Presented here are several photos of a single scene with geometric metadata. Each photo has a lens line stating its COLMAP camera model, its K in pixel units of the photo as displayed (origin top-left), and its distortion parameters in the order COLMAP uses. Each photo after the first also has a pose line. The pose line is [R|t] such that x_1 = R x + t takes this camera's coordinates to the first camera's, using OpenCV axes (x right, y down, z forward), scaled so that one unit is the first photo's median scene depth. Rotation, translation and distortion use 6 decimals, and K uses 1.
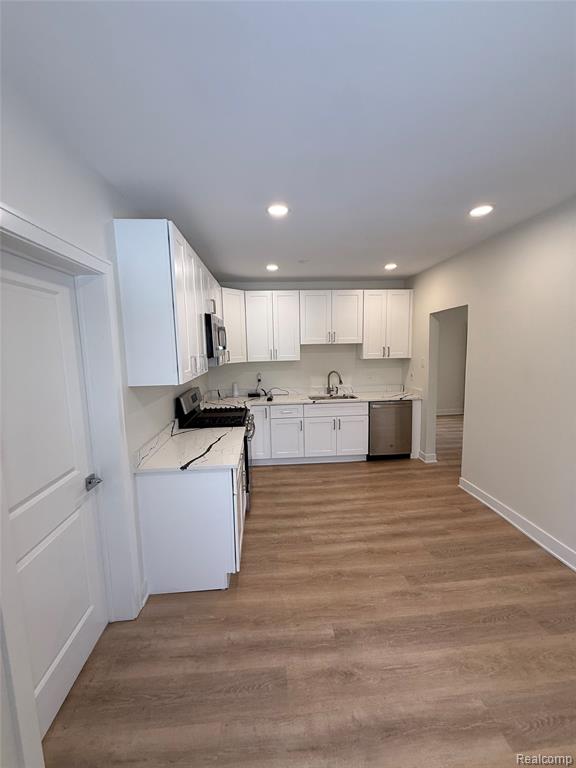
lens RADIAL K [[305.4, 0, 288.5], [0, 305.4, 380.9], [0, 0, 1]] dist [0.001232, 0.000293]
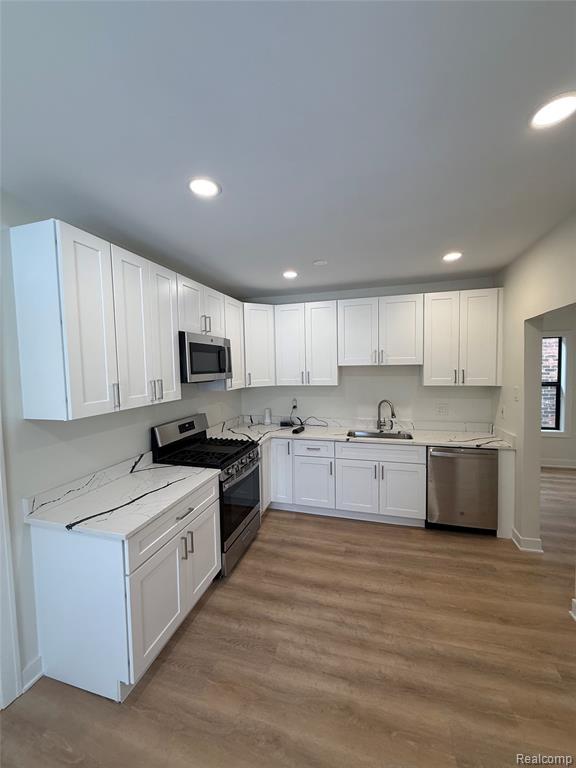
lens RADIAL K [[305.4, 0, 288.5], [0, 305.4, 380.9], [0, 0, 1]] dist [0.001232, 0.000293]
pose [[0.936071, 0.021483, -0.351155, 0.211197], [-0.042377, 0.997751, -0.051925, -0.033562], [0.349250, 0.063486, 0.934877, 0.207623]]
